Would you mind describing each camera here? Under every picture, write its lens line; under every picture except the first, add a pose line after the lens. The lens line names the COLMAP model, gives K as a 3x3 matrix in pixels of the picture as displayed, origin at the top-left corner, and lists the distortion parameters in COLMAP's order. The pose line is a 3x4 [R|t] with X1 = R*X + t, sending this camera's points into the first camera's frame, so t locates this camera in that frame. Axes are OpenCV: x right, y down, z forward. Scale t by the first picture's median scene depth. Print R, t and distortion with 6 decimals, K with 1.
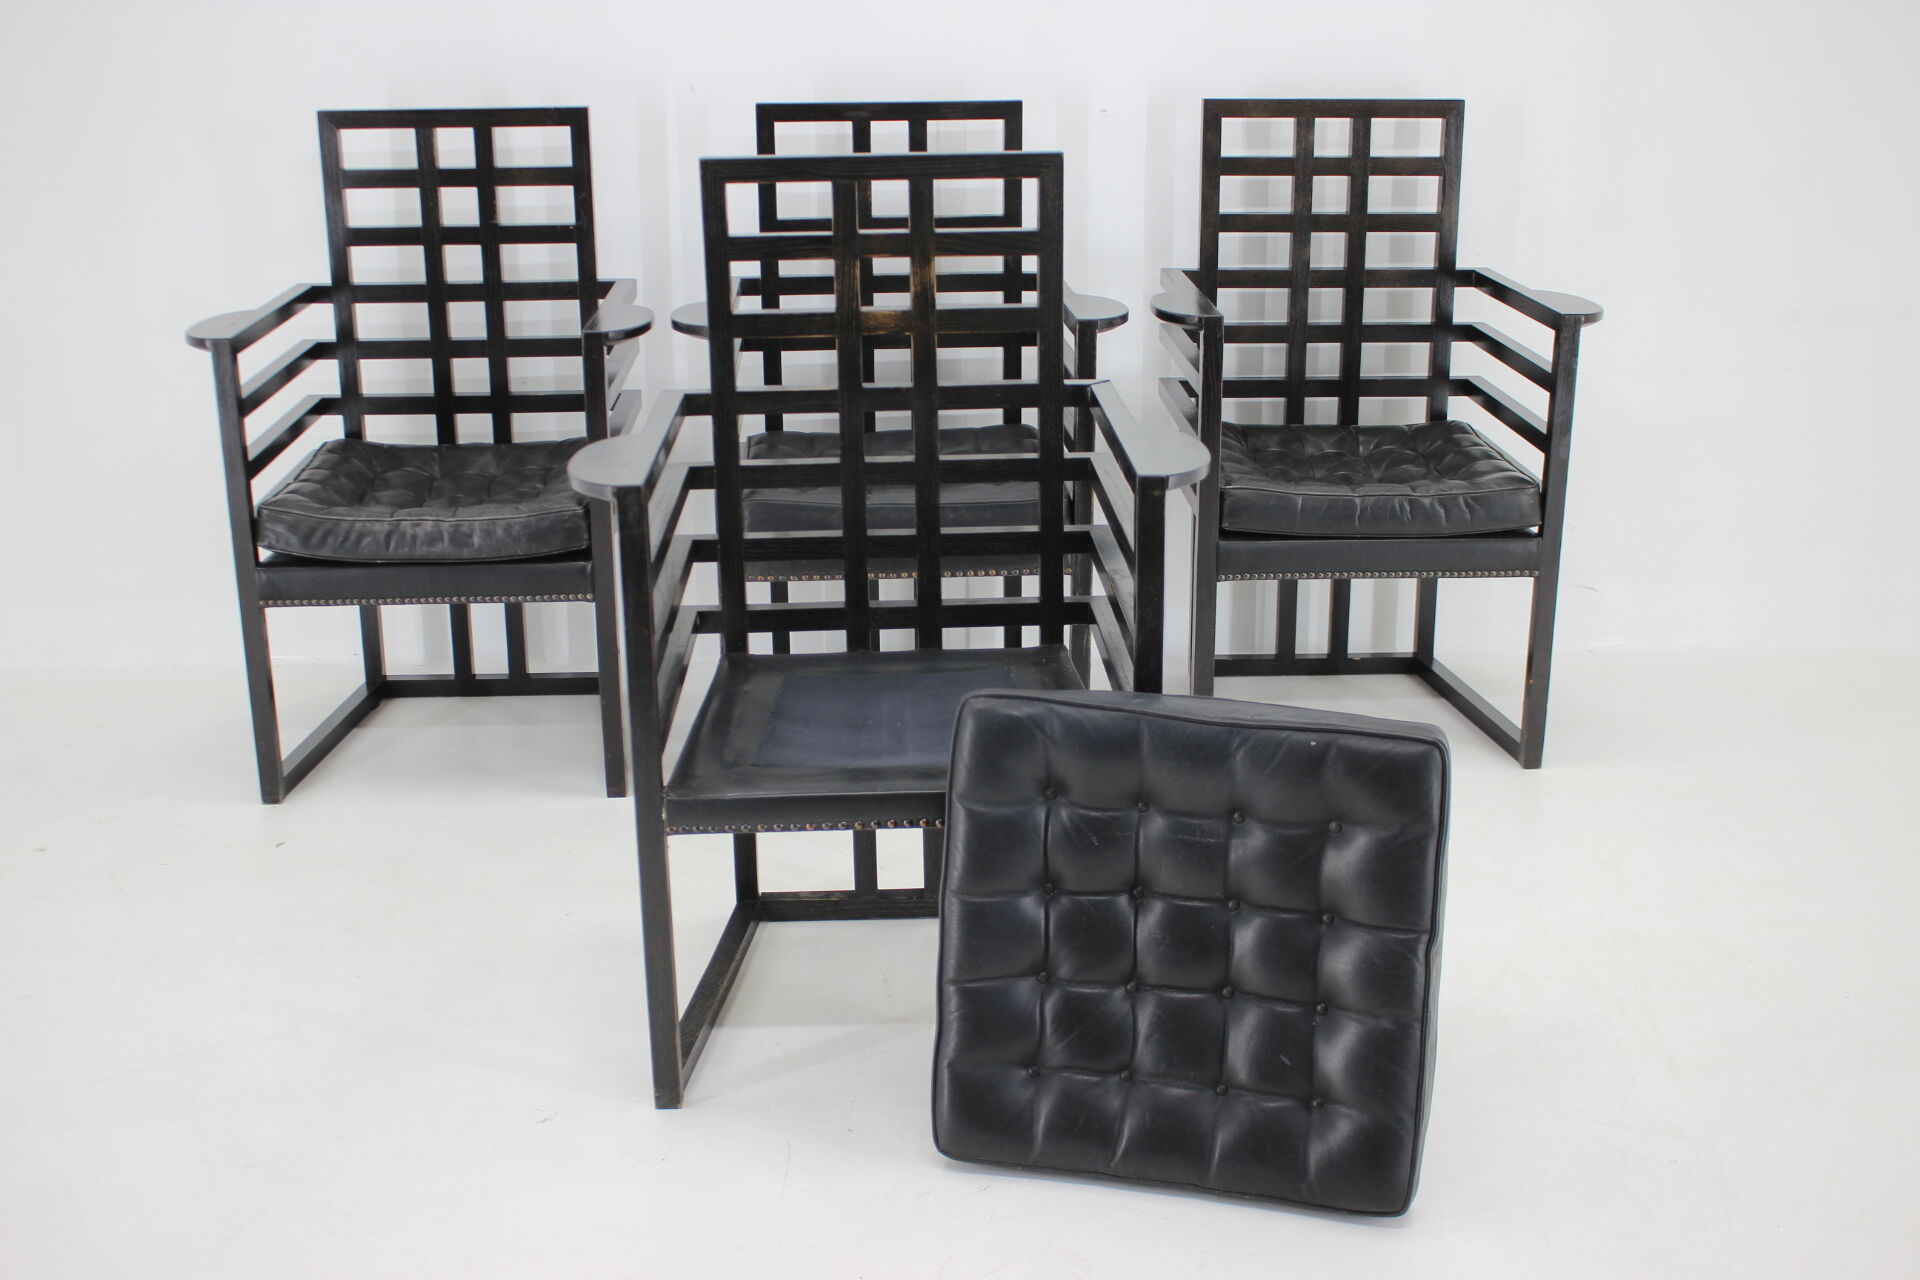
lens RADIAL K [[2268.3, 0, 963.2], [0, 2268.3, 689.7], [0, 0, 1]] dist [-0.055012, 0.000000]
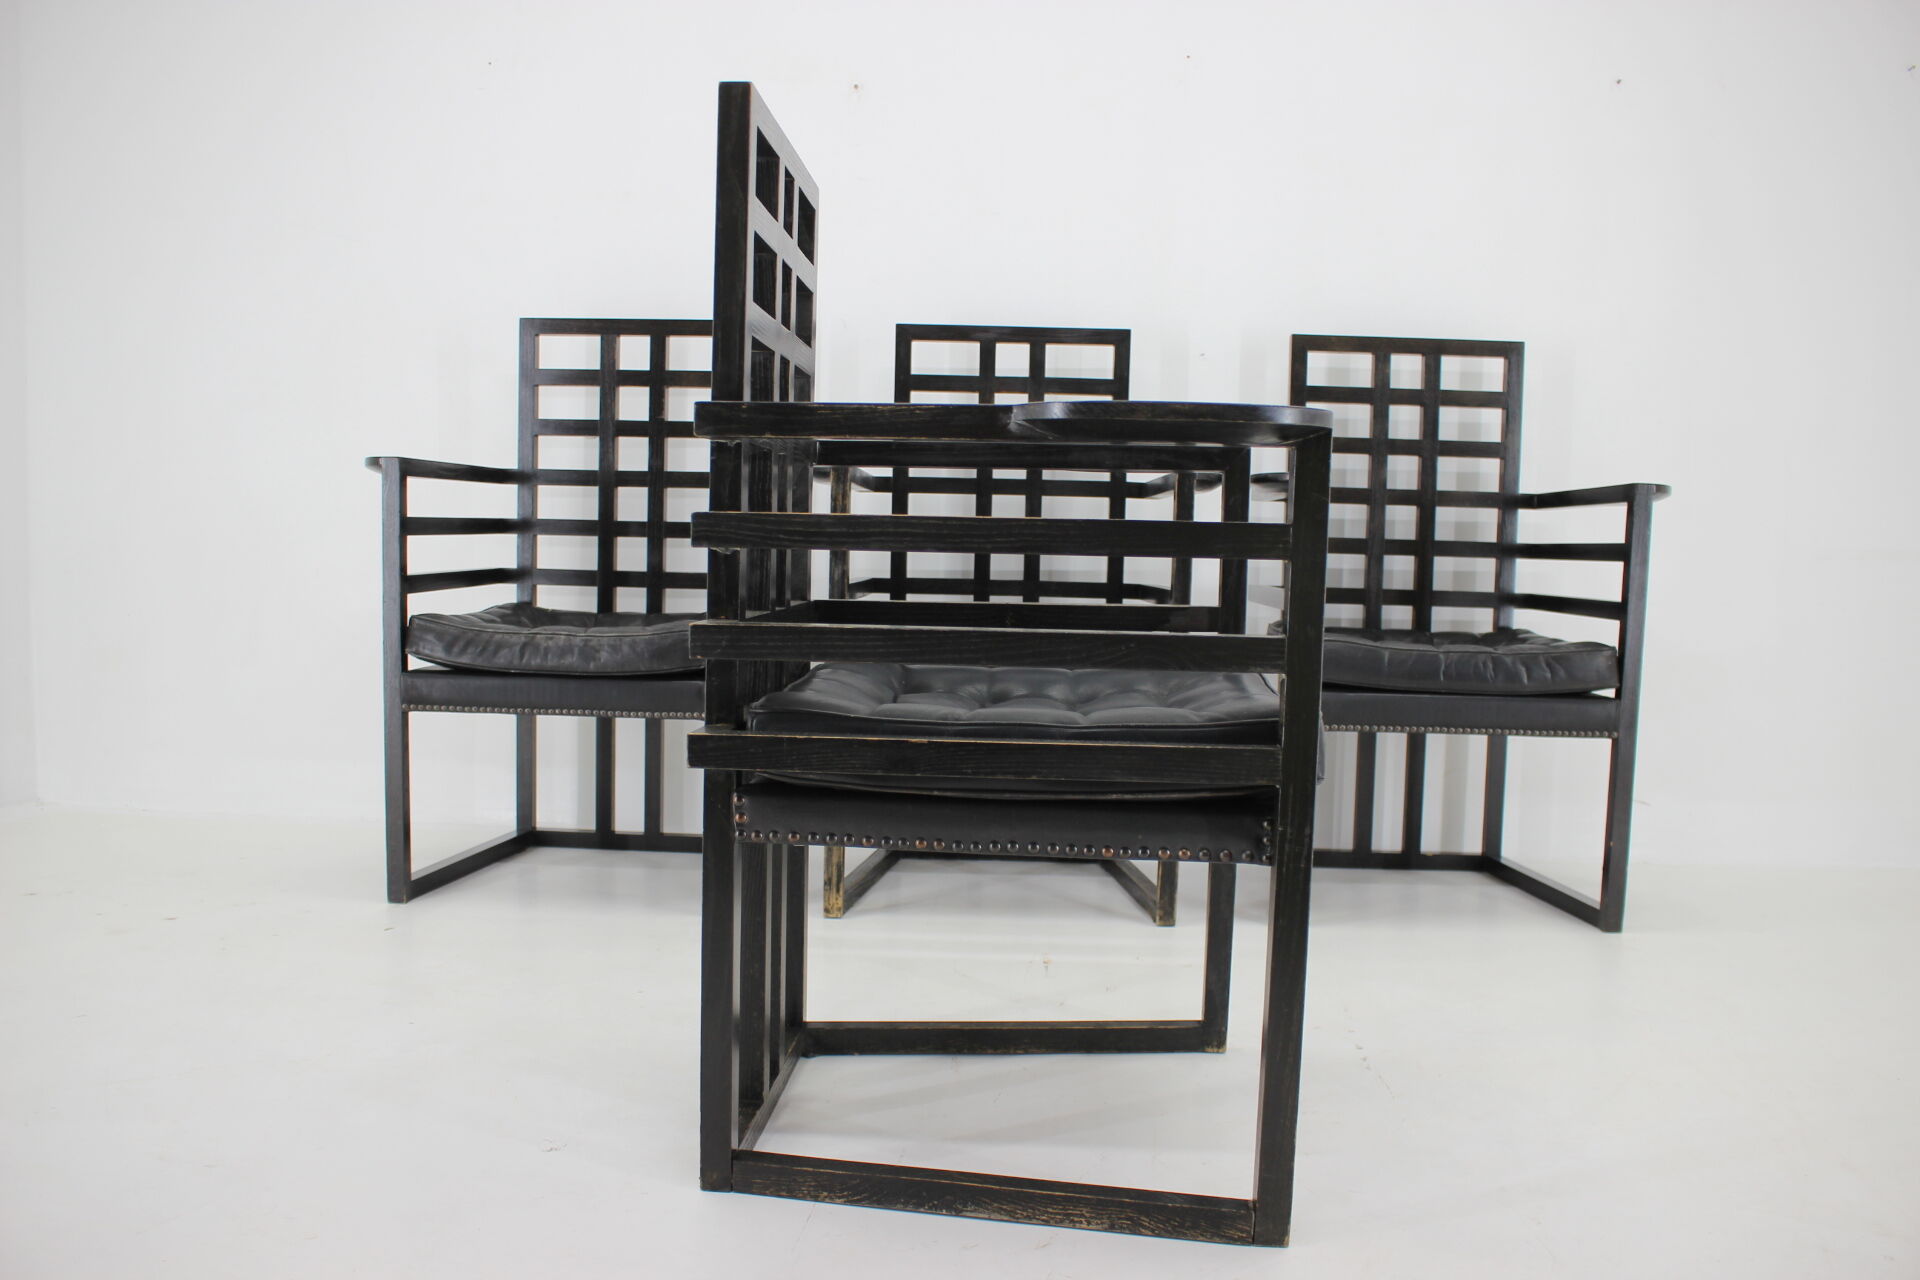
lens RADIAL K [[1635.4, 0, 960.4], [0, 1635.4, 675.4], [0, 0, 1]] dist [-0.134059, 0.105483]
pose [[0.996263, 0.035968, -0.078524, 0.011338], [-0.053230, 0.971669, -0.230273, 0.099621], [0.068017, 0.233593, 0.969953, 0.245395]]
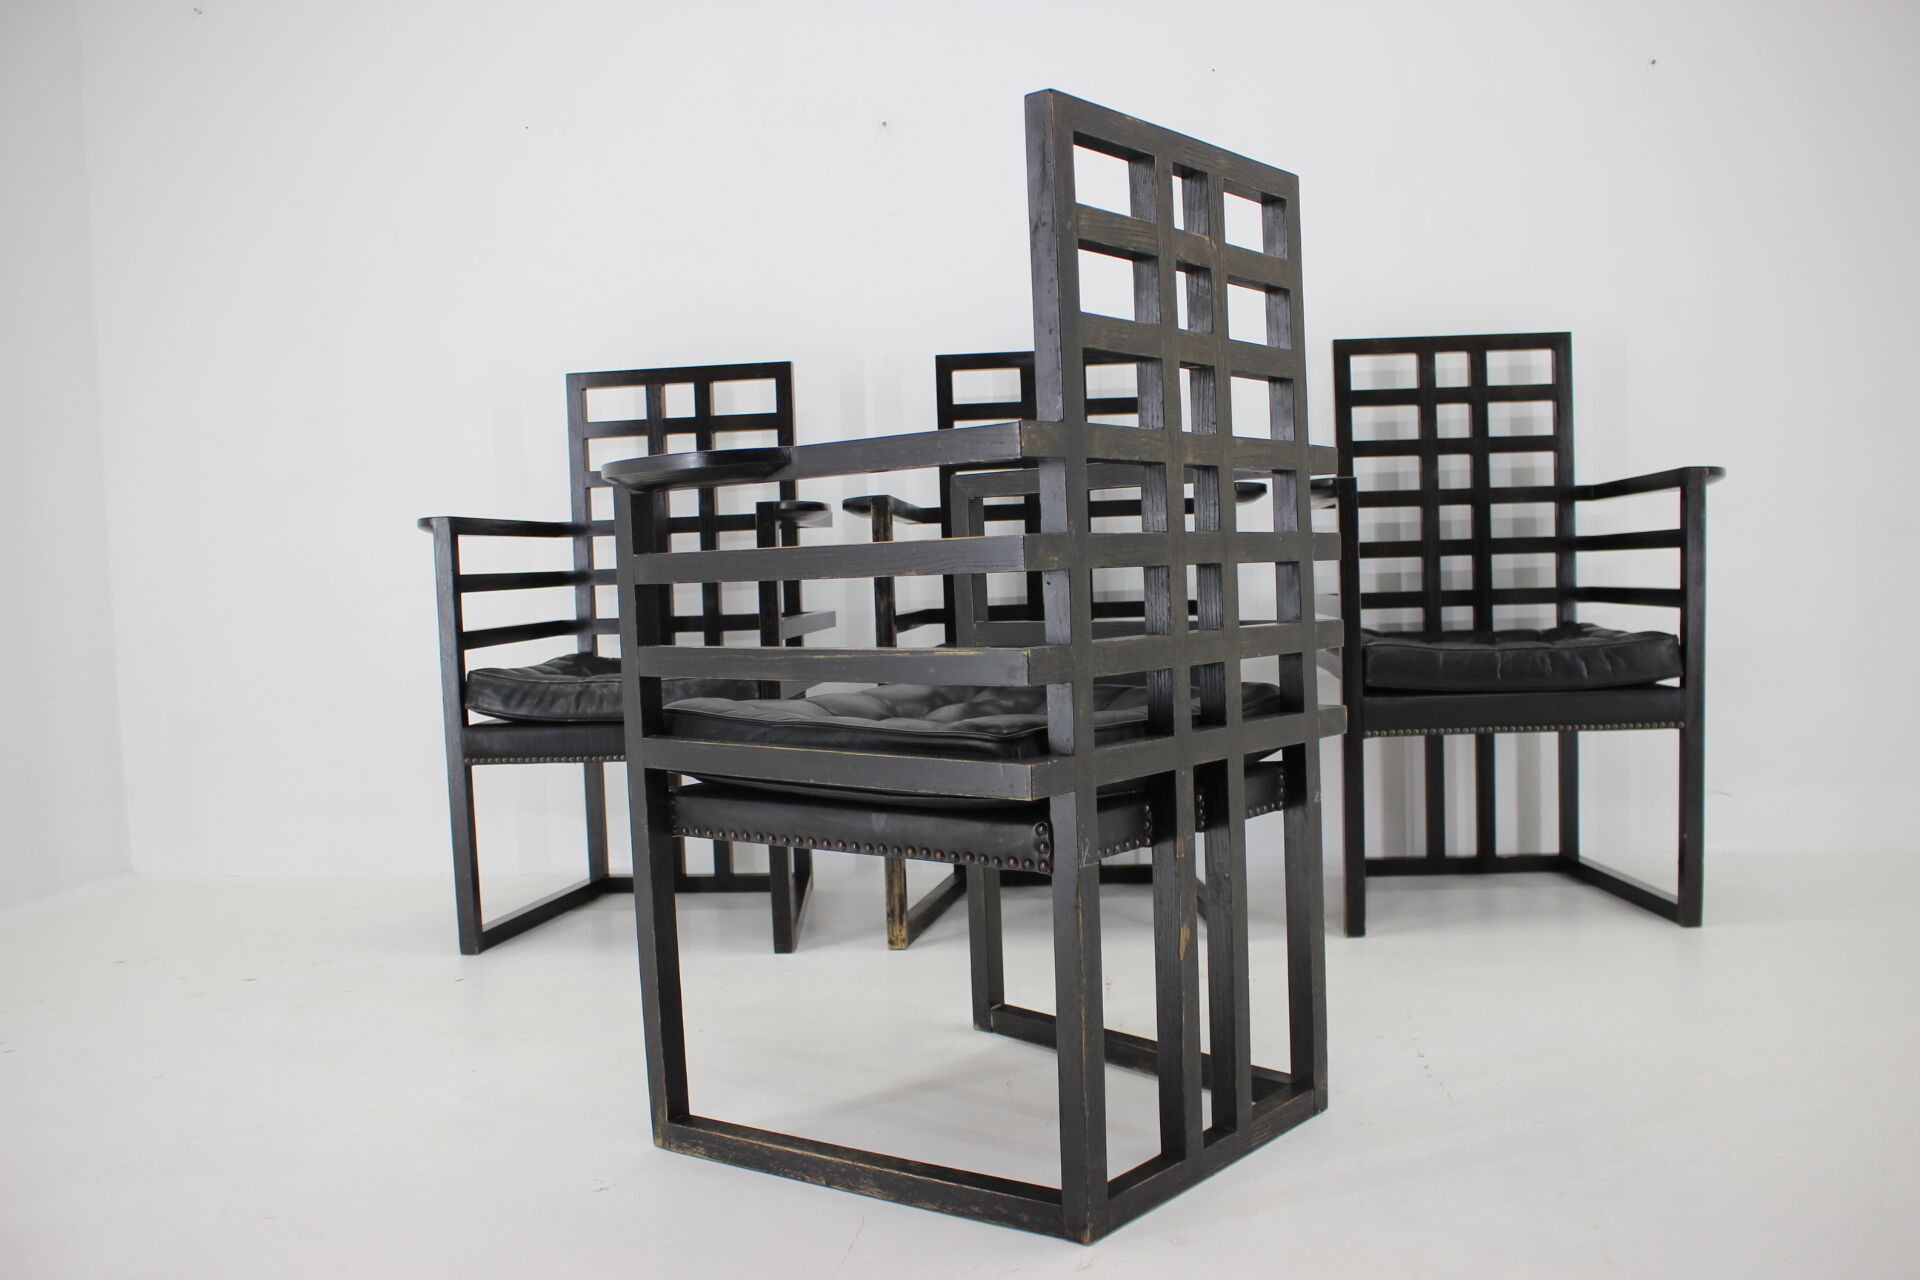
lens RADIAL K [[1635.4, 0, 961.9], [0, 1635.4, 675.3], [0, 0, 1]] dist [-0.134059, 0.105483]
pose [[0.990102, -0.020372, -0.138862, 0.032455], [-0.014776, 0.968779, -0.247484, 0.101169], [0.139568, 0.247087, 0.958889, 0.248118]]
